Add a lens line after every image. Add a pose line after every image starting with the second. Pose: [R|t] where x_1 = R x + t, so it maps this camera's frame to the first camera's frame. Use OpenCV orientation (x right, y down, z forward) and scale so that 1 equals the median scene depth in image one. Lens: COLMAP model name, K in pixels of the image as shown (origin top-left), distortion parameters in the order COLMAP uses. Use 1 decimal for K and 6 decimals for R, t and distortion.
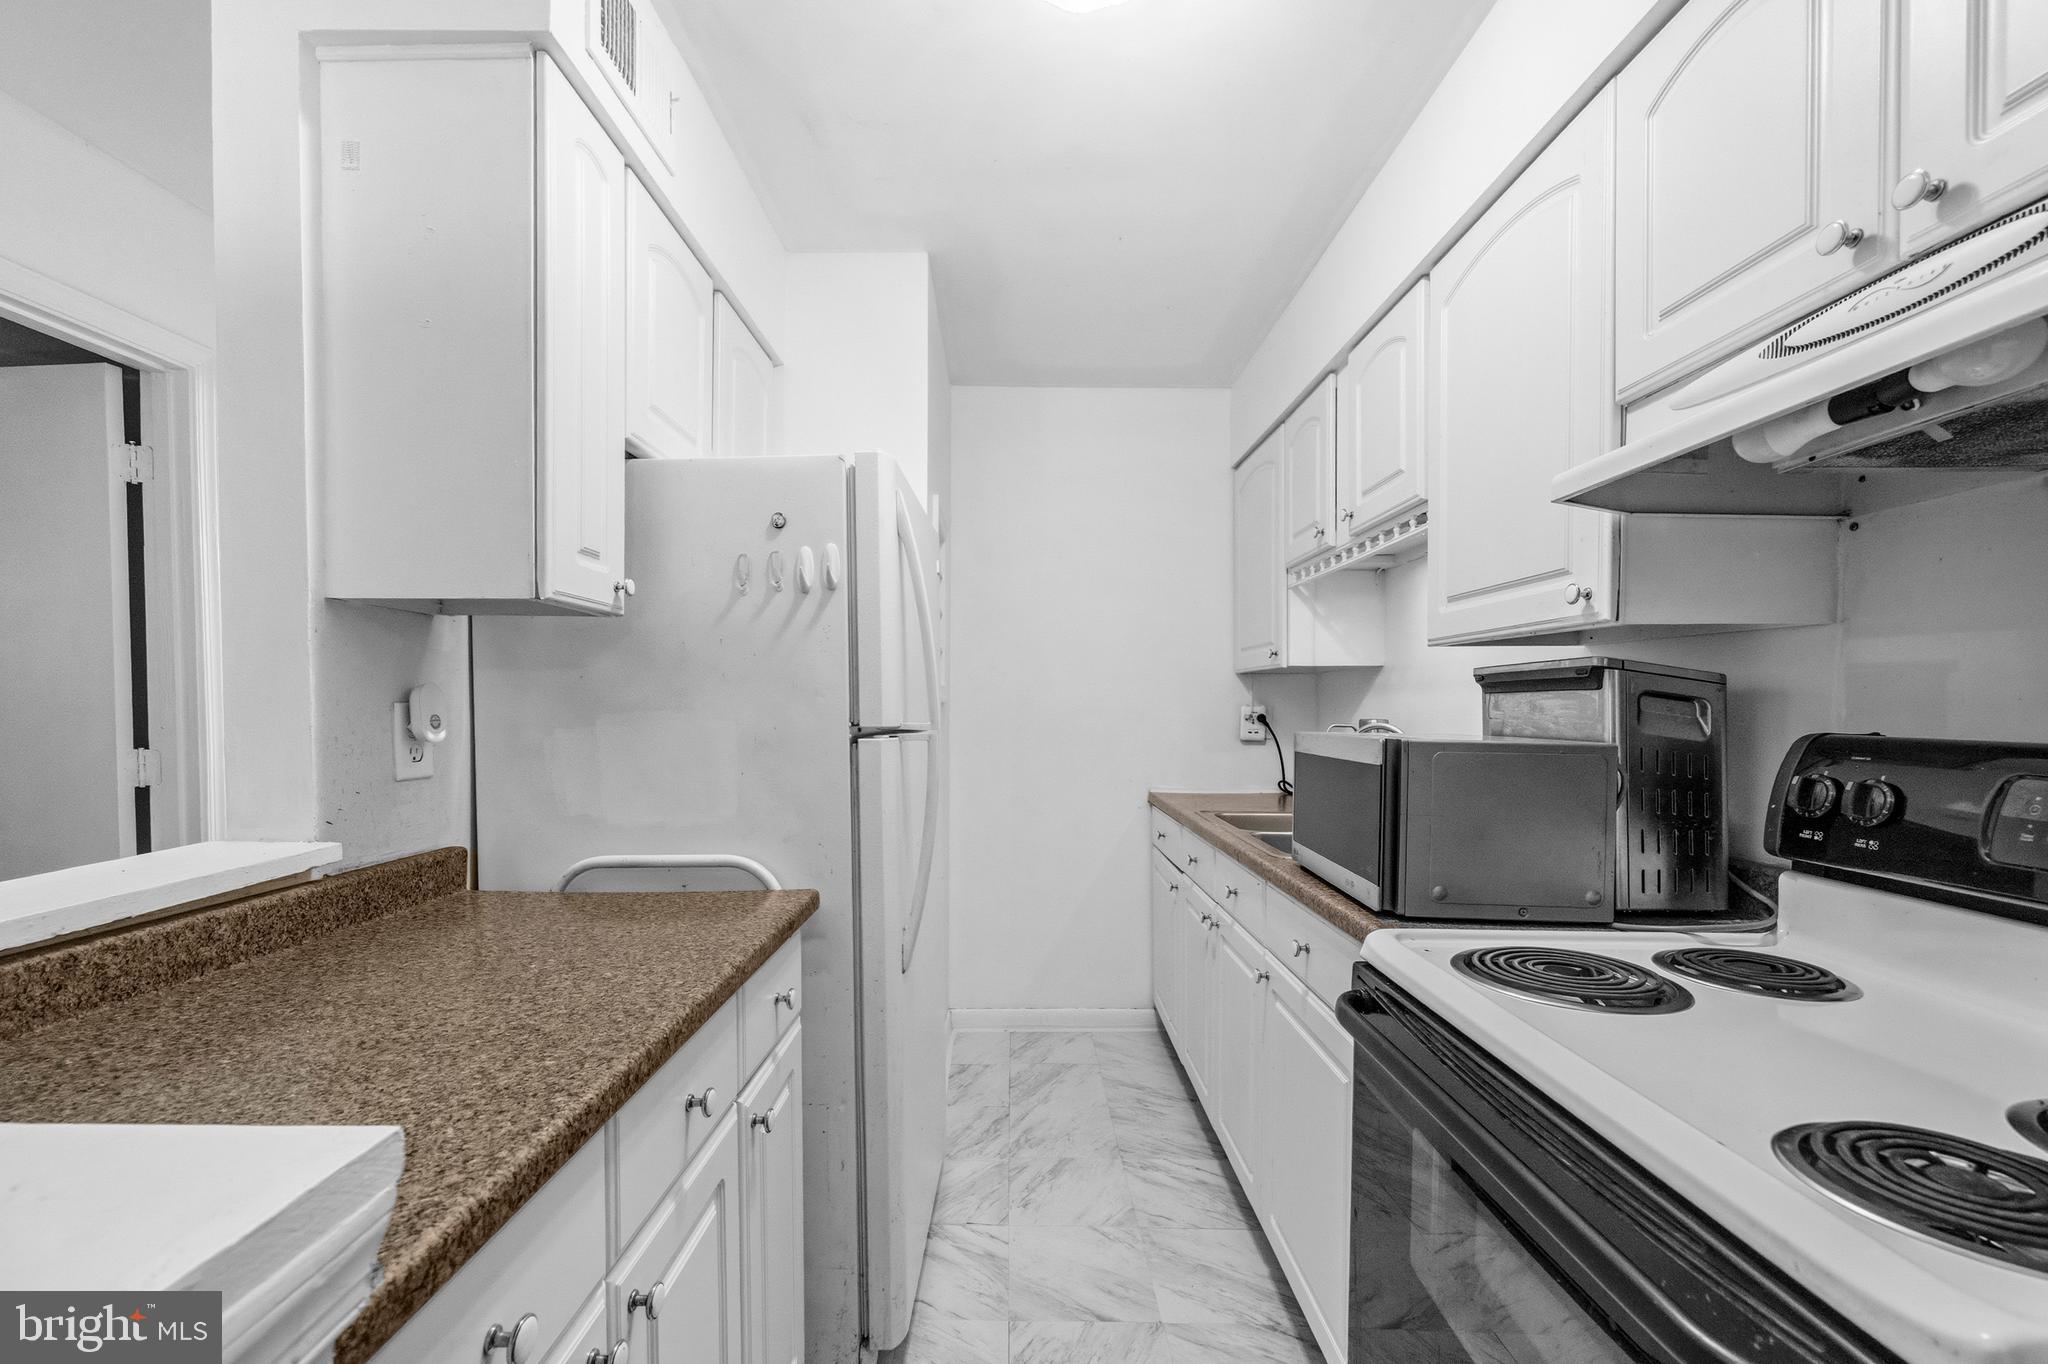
lens RADIAL K [[879.9, 0, 1013.2], [0, 879.9, 686.5], [0, 0, 1]] dist [-0.004424, -0.001256]
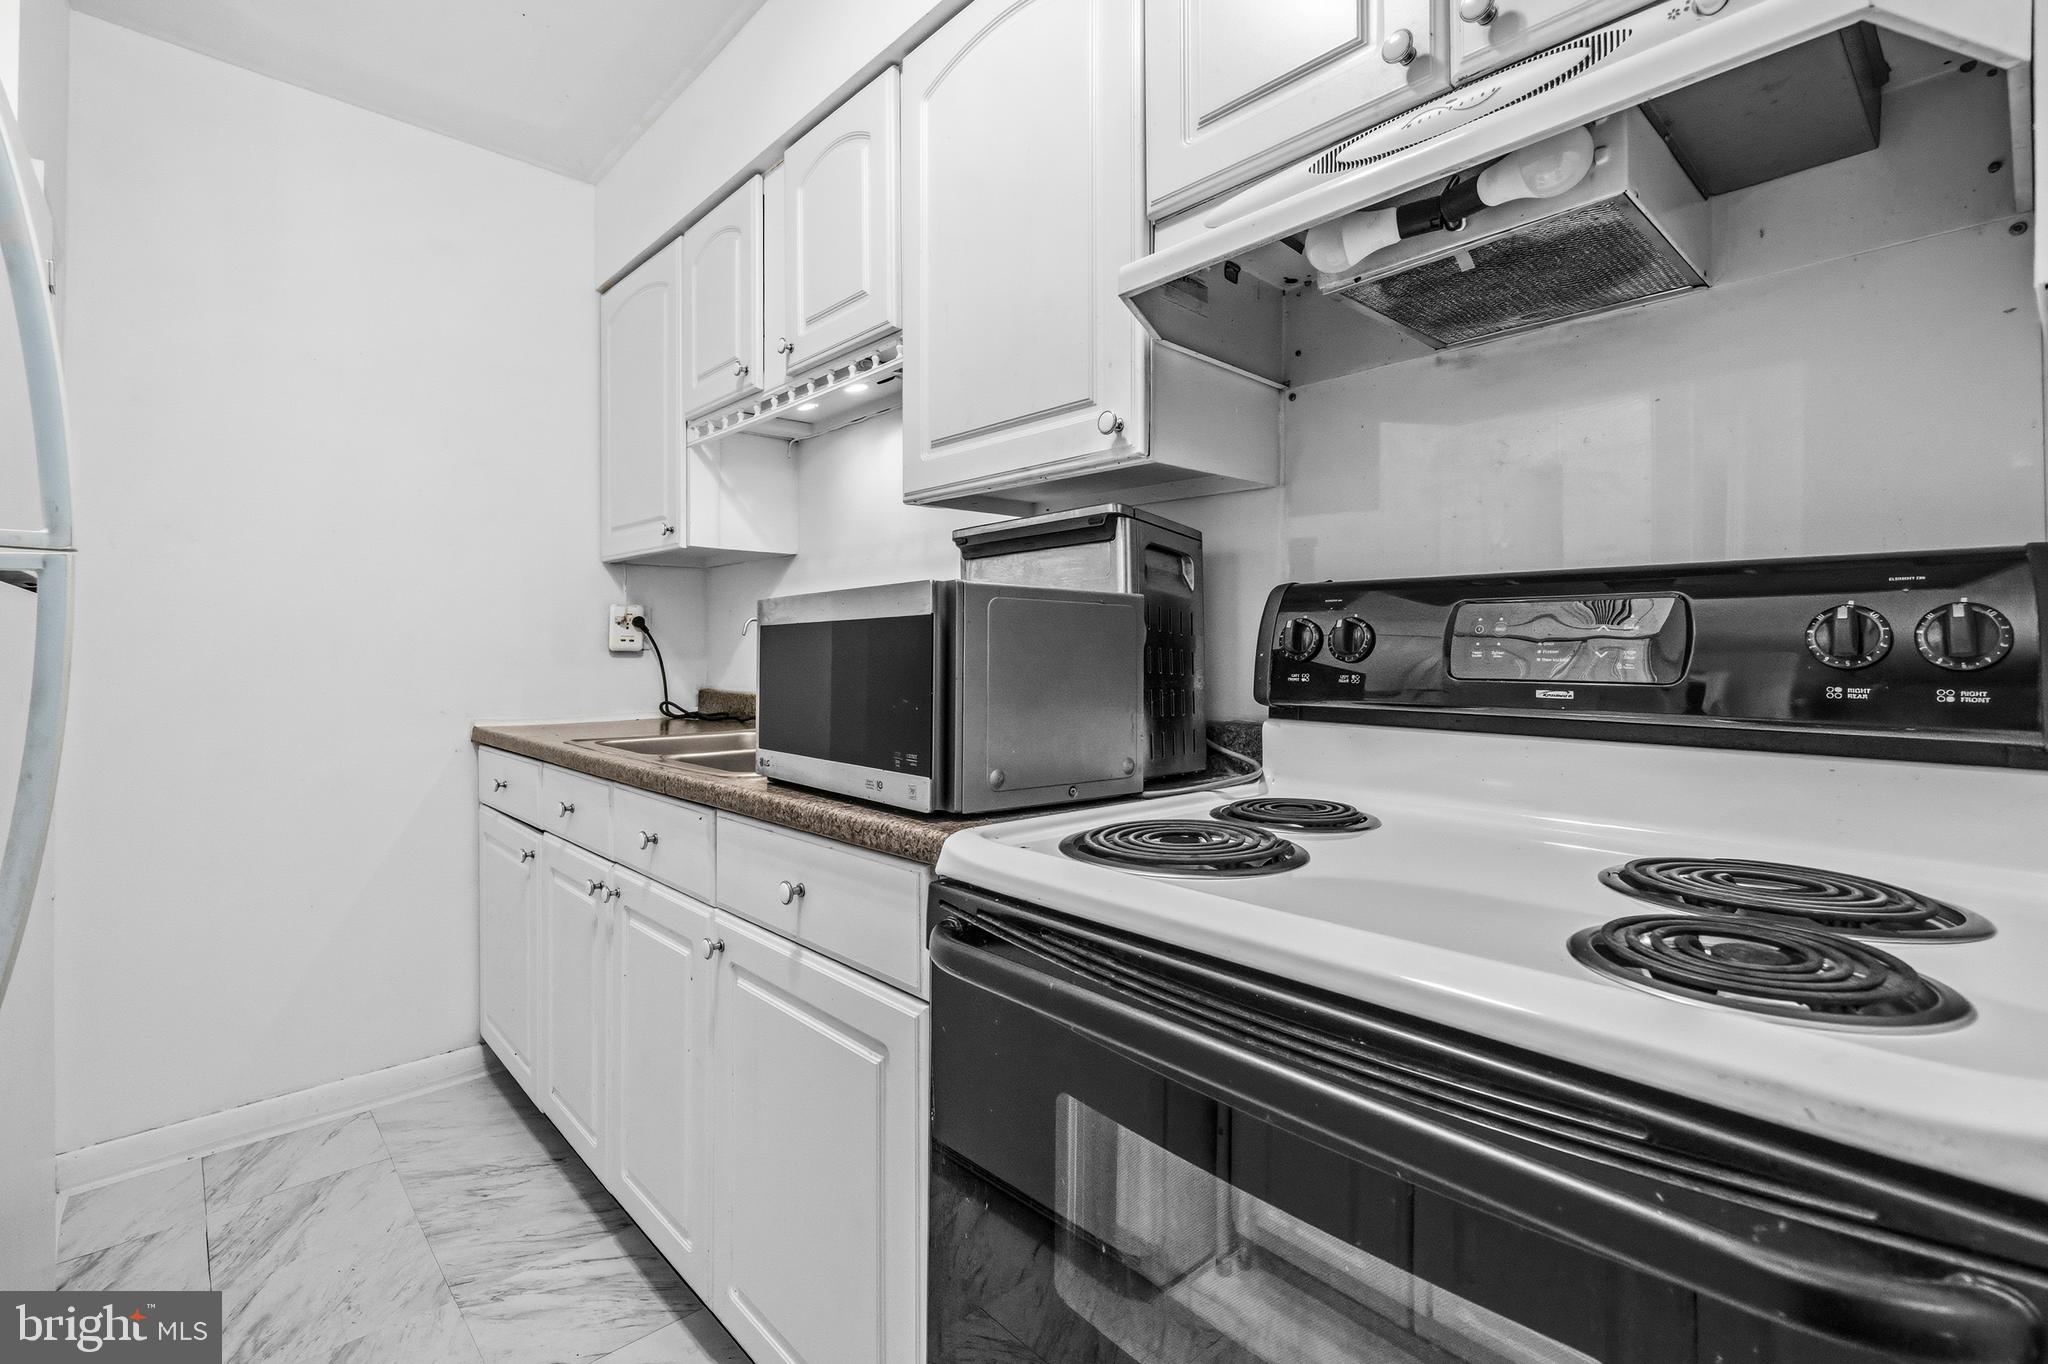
lens RADIAL K [[940.2, 0, 1020.9], [0, 940.2, 624.7], [0, 0, 1]] dist [-0.002757, 0.001701]
pose [[0.733532, 0.009540, 0.679588, -0.056337], [0.001074, 0.999884, -0.015196, 0.097945], [-0.679654, 0.011877, 0.733436, 0.328158]]
